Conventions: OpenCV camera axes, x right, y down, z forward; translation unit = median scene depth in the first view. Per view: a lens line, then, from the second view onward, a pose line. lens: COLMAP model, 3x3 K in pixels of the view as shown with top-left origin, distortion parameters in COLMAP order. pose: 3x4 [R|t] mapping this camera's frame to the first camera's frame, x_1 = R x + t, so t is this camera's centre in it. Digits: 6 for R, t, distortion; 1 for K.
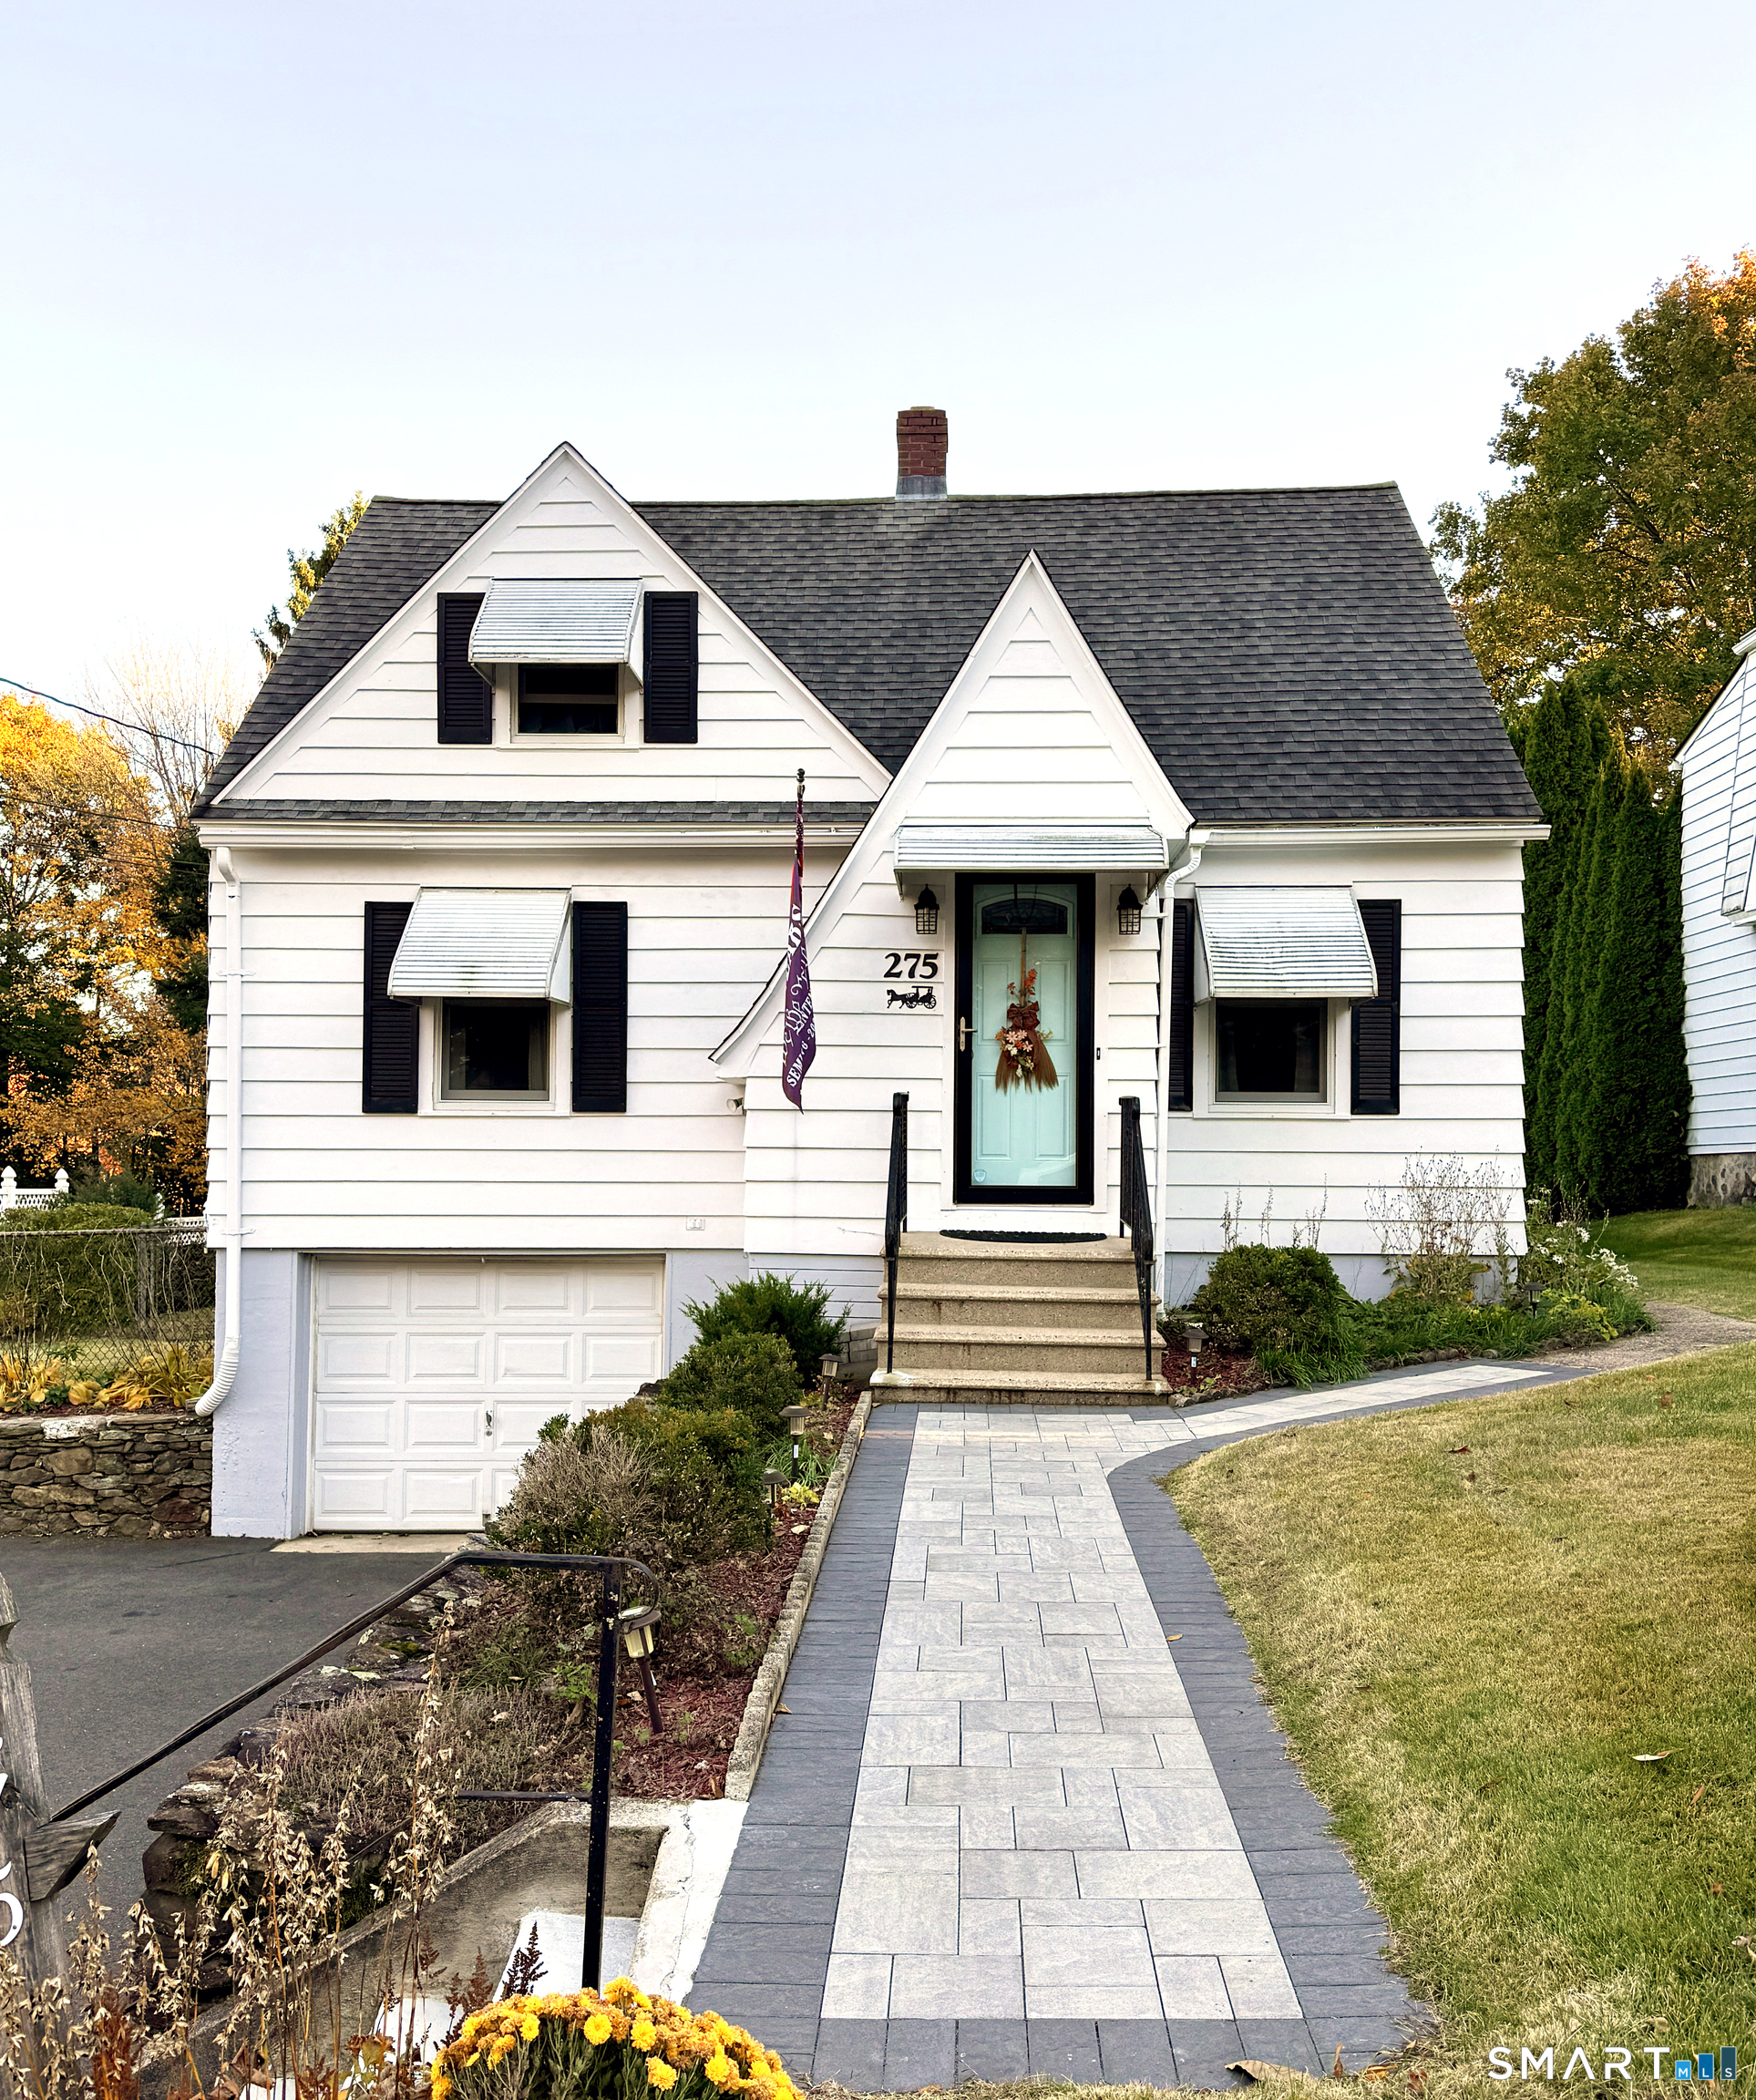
lens RADIAL K [[1803.5, 0, 939.8], [0, 1803.5, 1124.5], [0, 0, 1]] dist [0.194536, -0.318391]
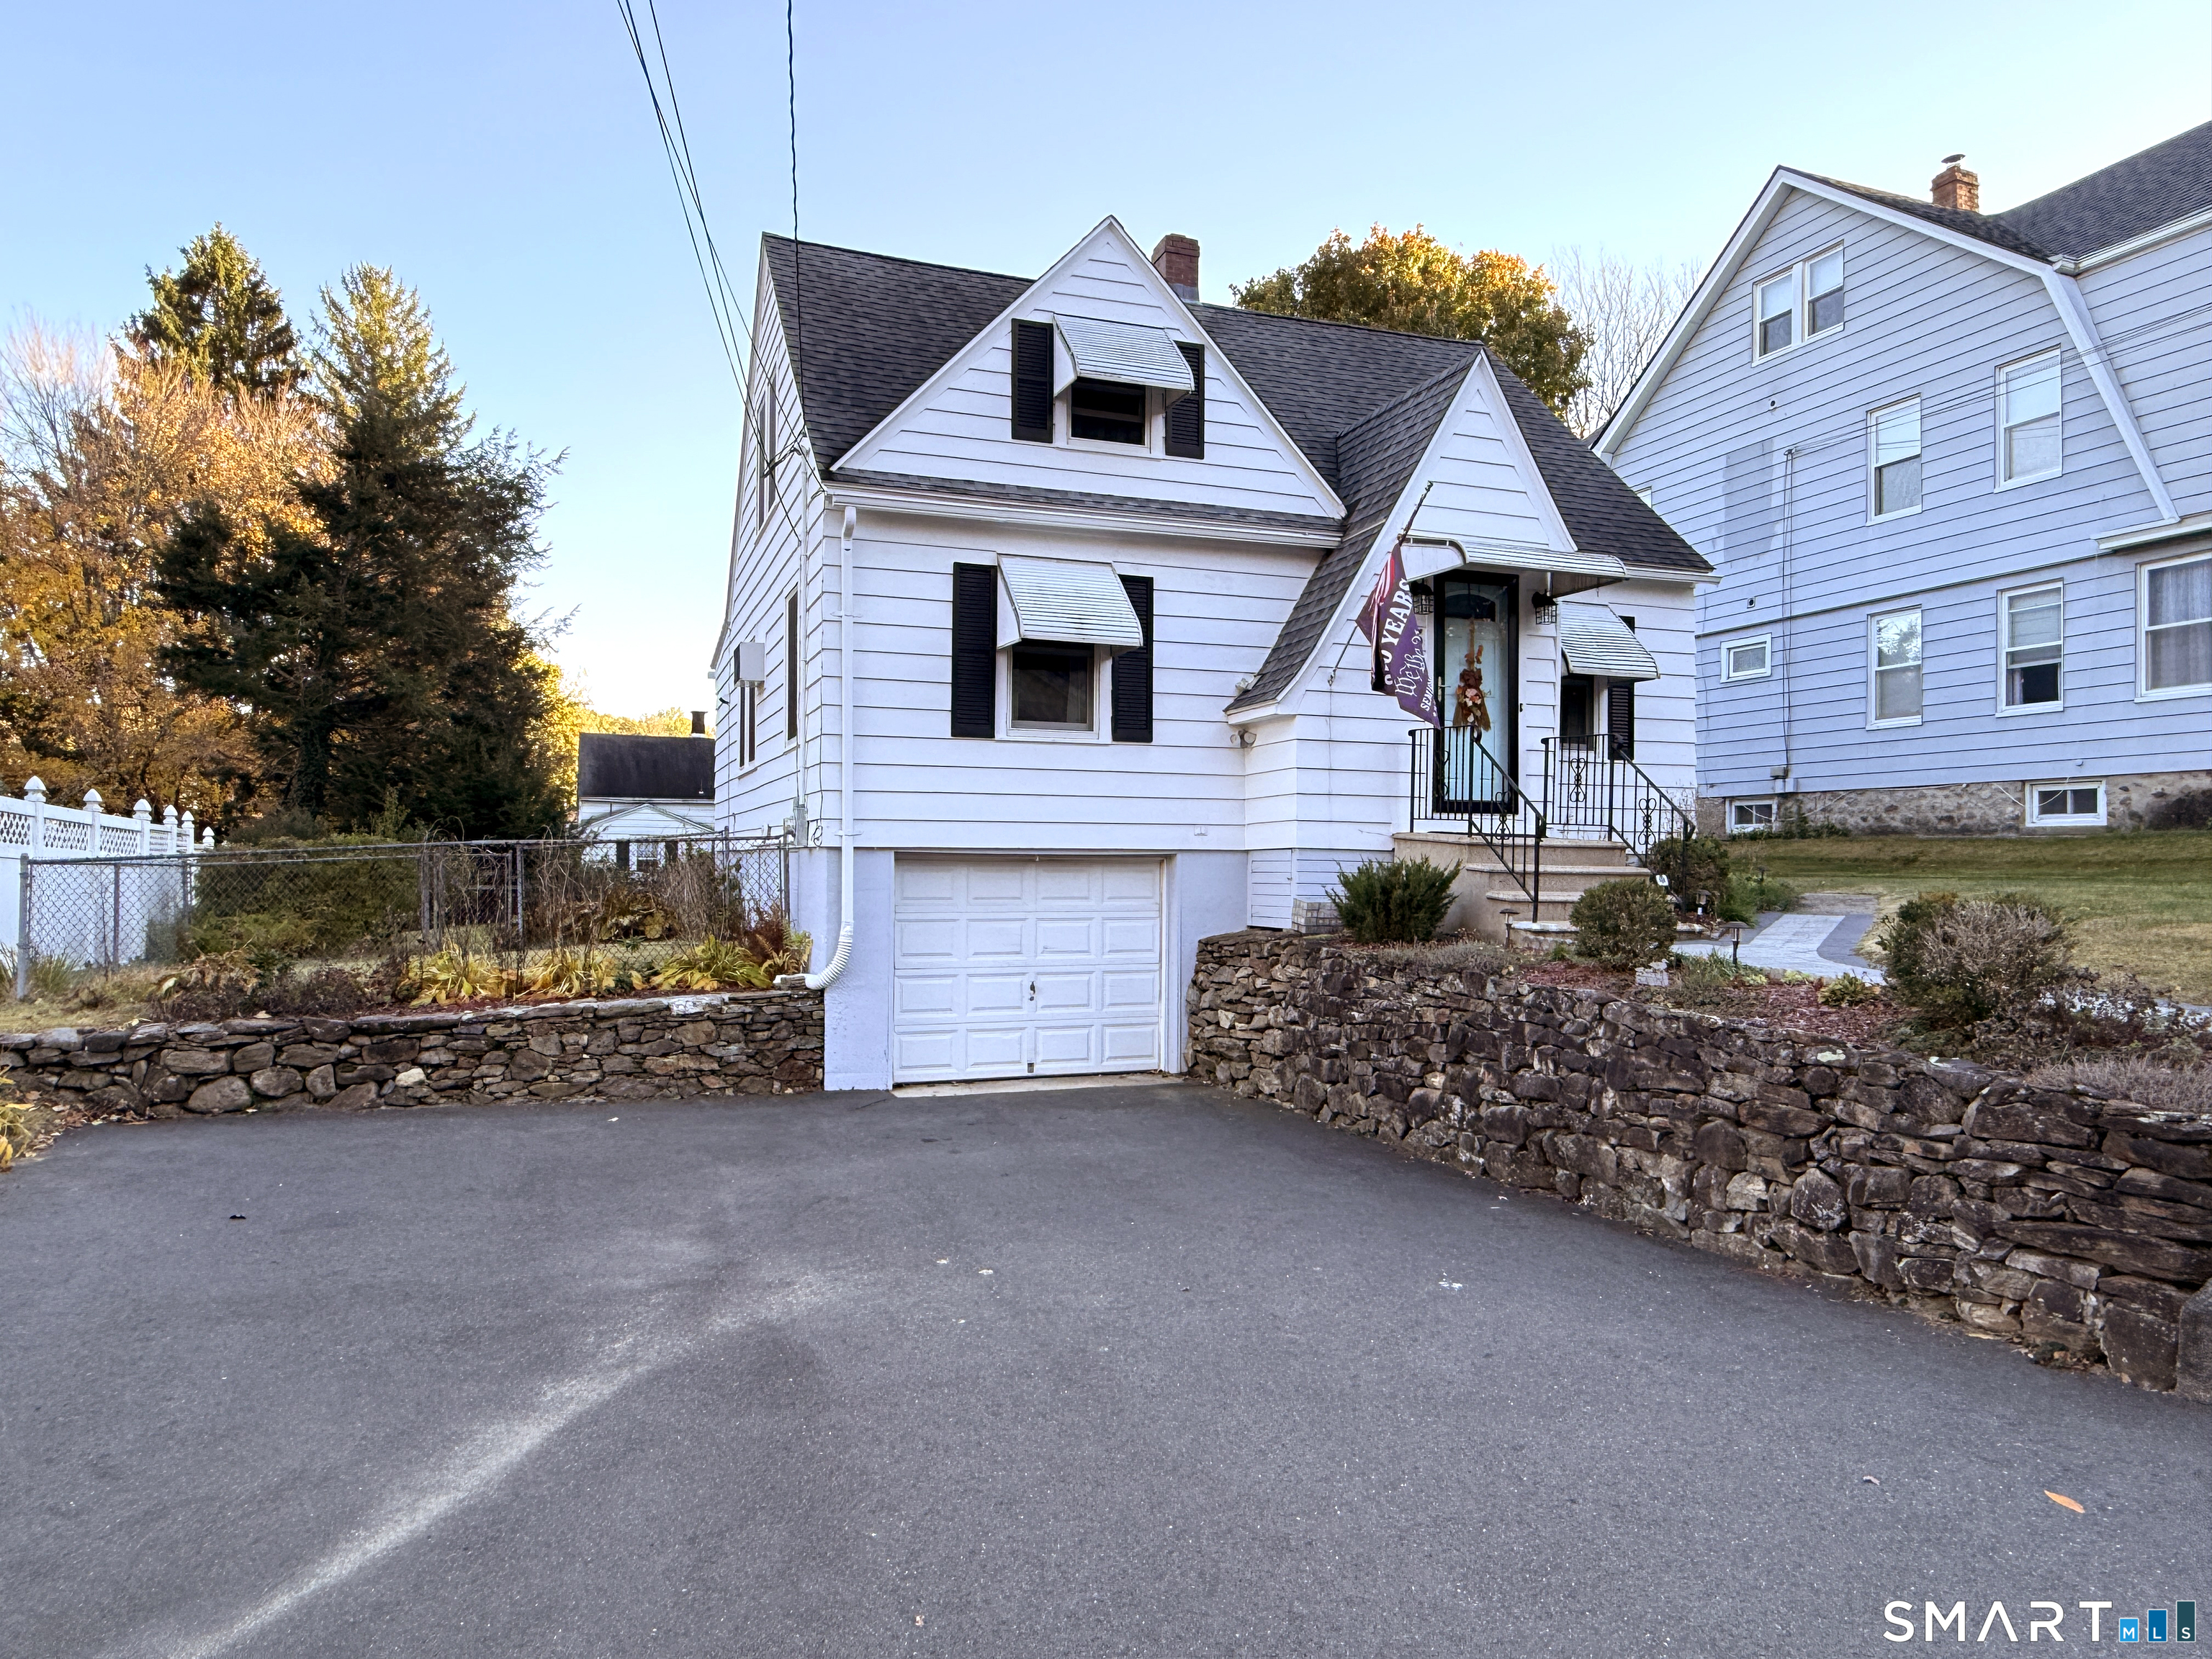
lens RADIAL K [[1381.5, 0, 1106.0], [0, 1381.5, 829.5], [0, 0, 1]] dist [0.004240, 0.001198]
pose [[0.922066, 0.008530, 0.386938, -0.572084], [-0.010456, 0.999941, 0.002875, 0.051362], [-0.386891, -0.006697, 0.922101, 0.118824]]
